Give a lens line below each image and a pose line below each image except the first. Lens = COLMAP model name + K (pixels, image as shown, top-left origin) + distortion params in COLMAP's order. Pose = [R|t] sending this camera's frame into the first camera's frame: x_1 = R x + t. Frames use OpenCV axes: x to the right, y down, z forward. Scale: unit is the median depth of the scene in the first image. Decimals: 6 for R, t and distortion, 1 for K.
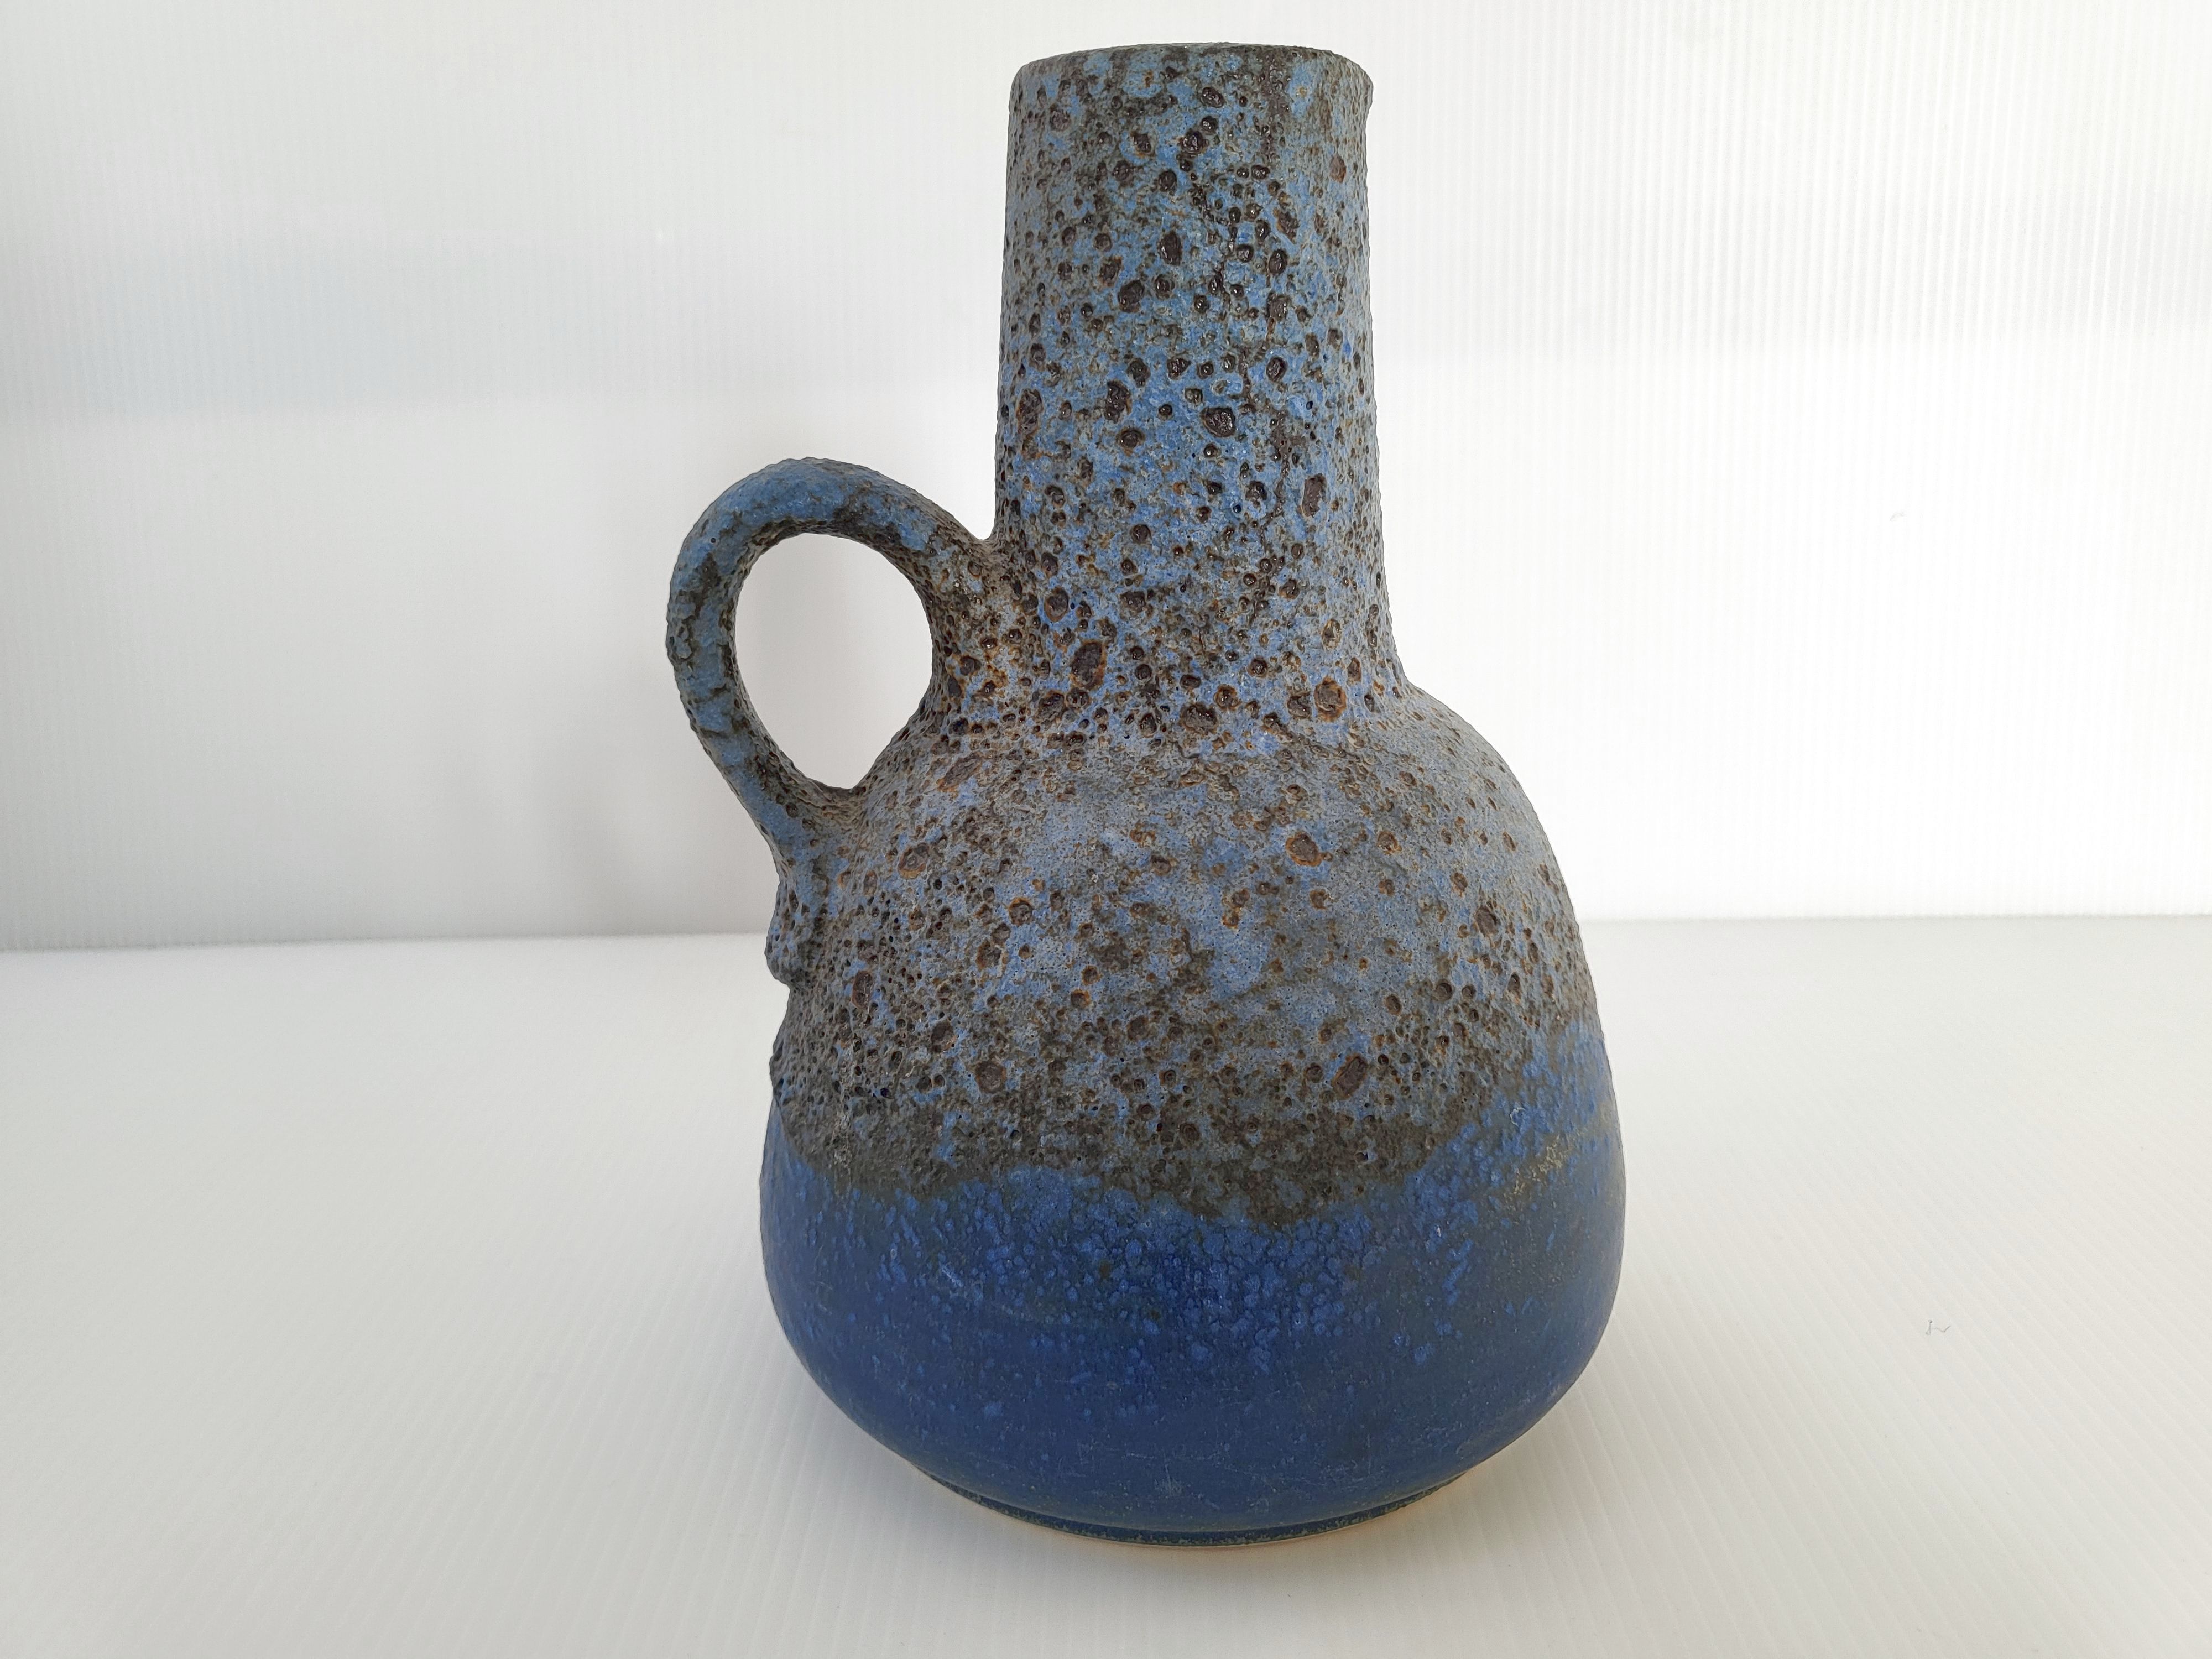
lens RADIAL K [[1680.5, 0, 1106.0], [0, 1680.5, 829.5], [0, 0, 1]] dist [0.085471, -0.002334]
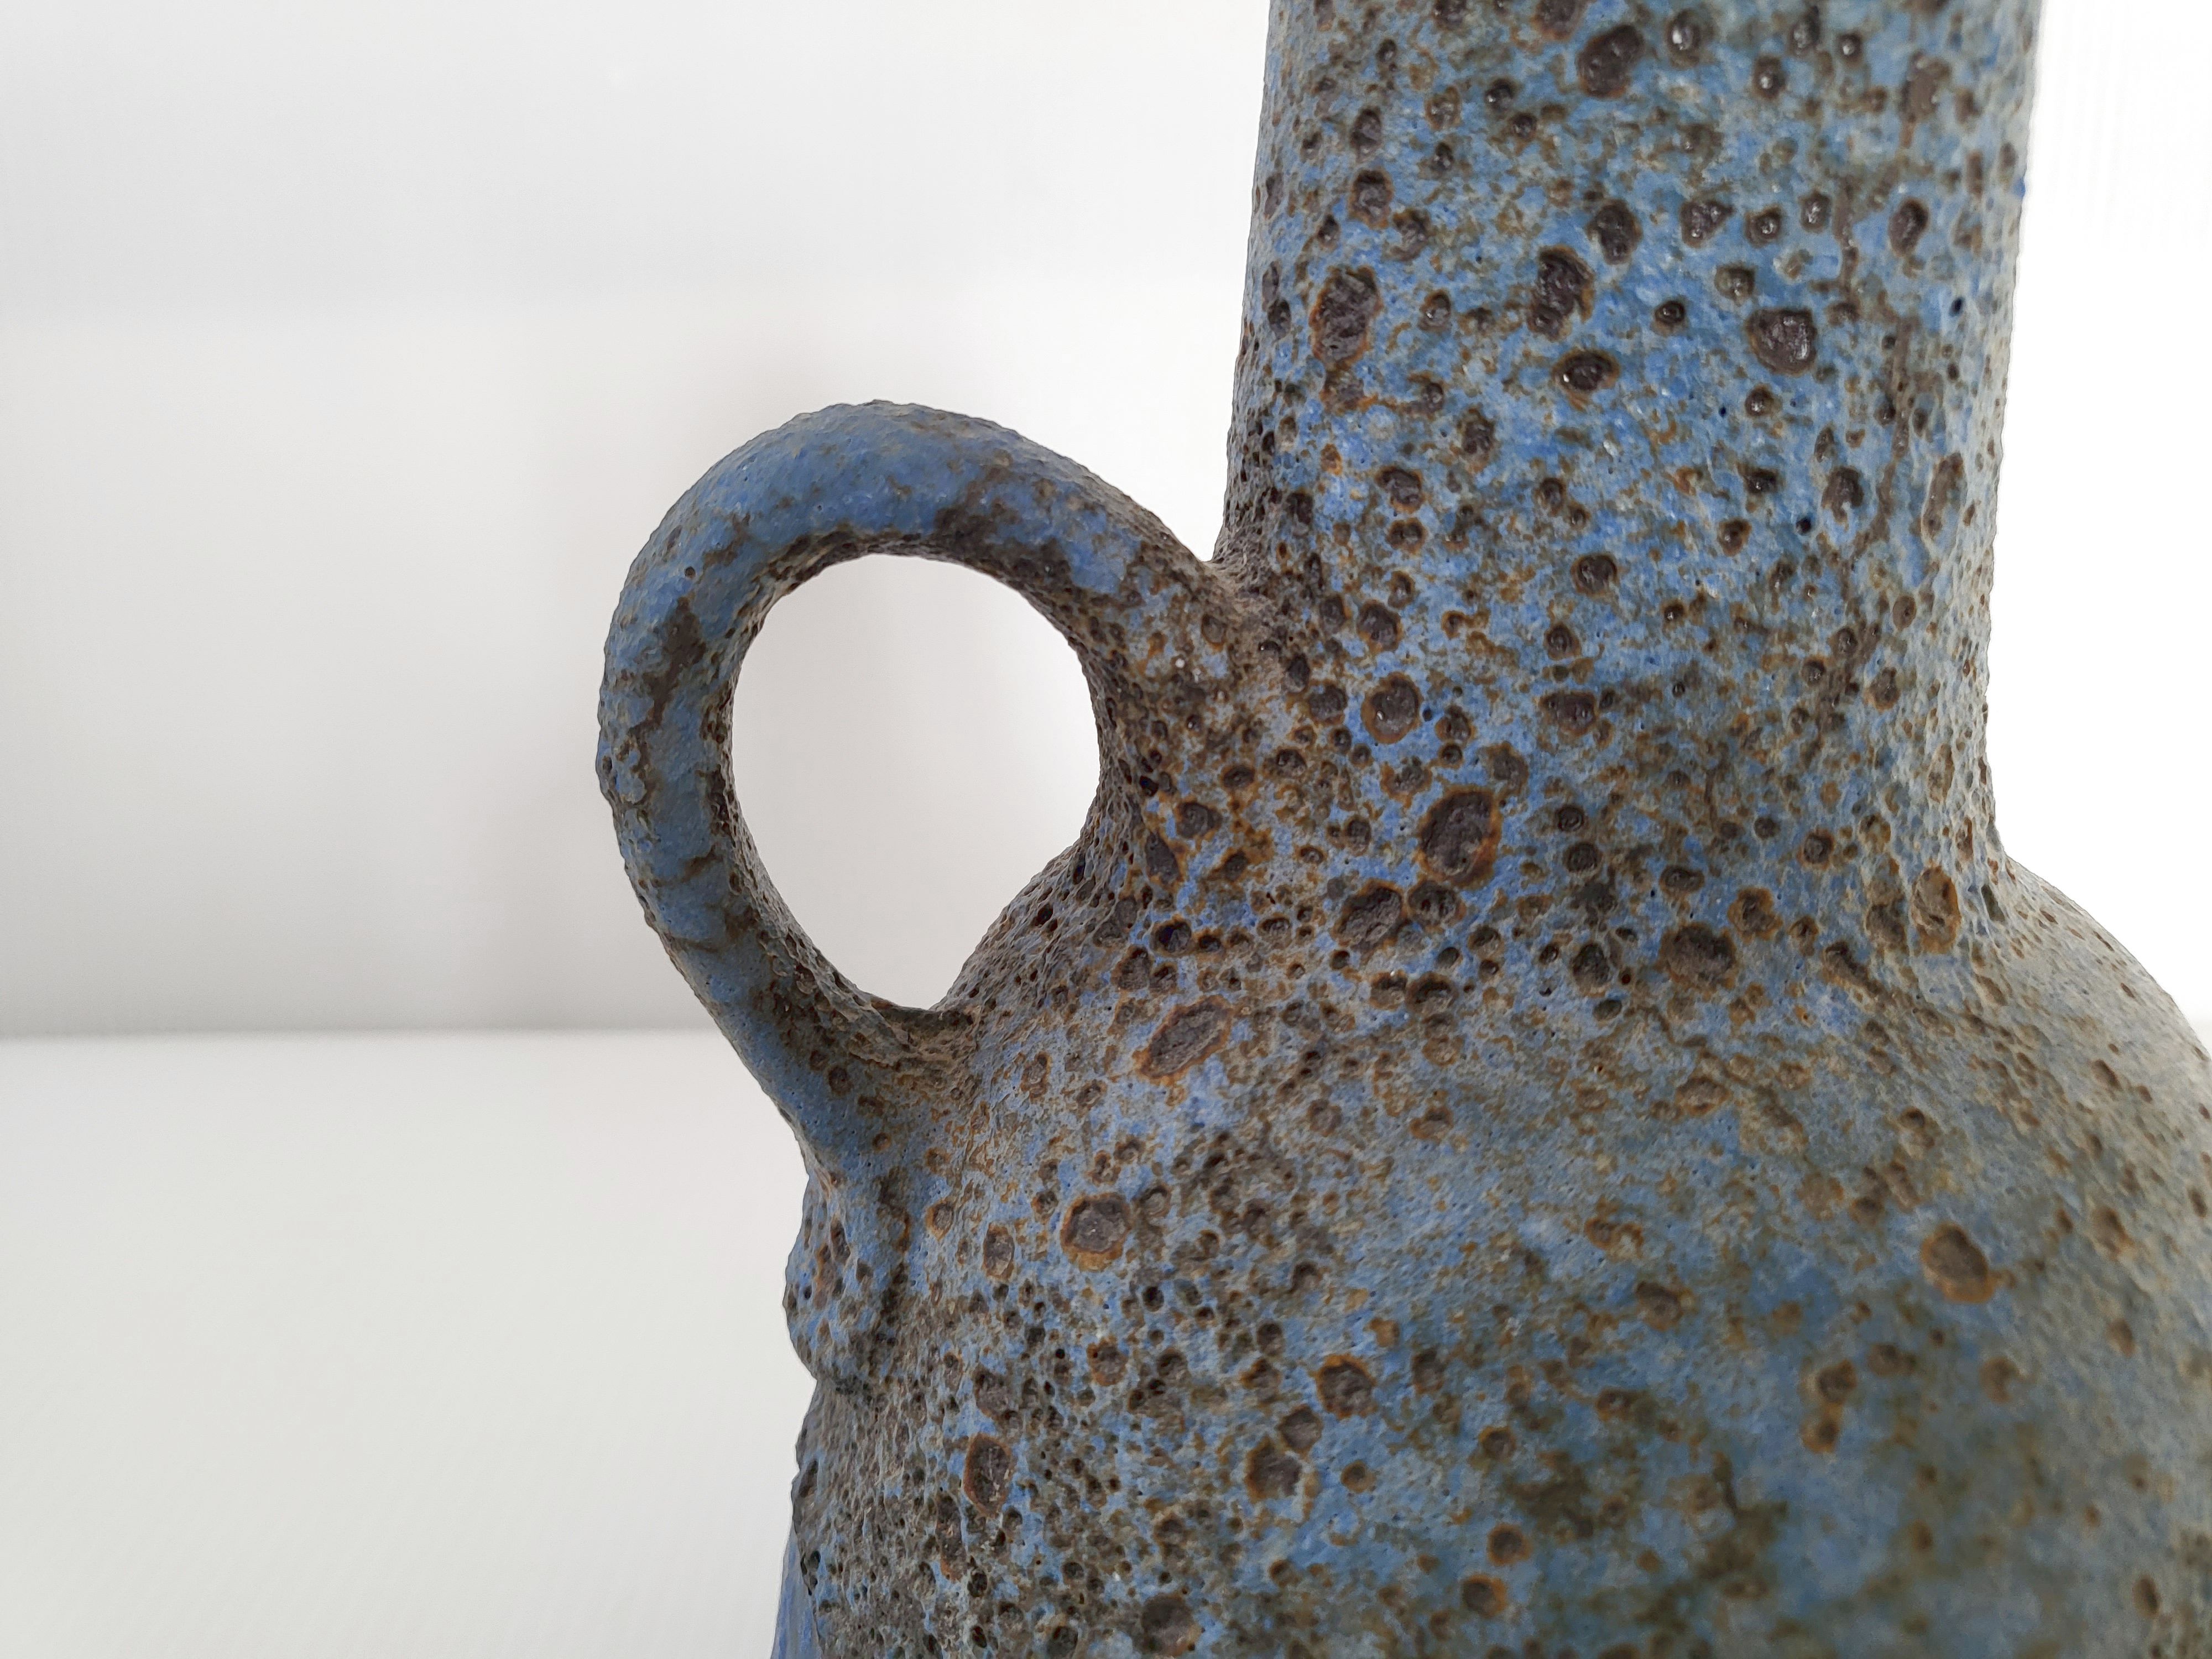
lens RADIAL K [[1713.4, 0, 1106.0], [0, 1713.4, 829.5], [0, 0, 1]] dist [-0.015305, 0.000949]
pose [[0.999898, 0.008250, 0.011645, -0.120006], [-0.008719, 0.999129, 0.040812, -0.120961], [-0.011298, -0.040910, 0.999099, 0.513745]]
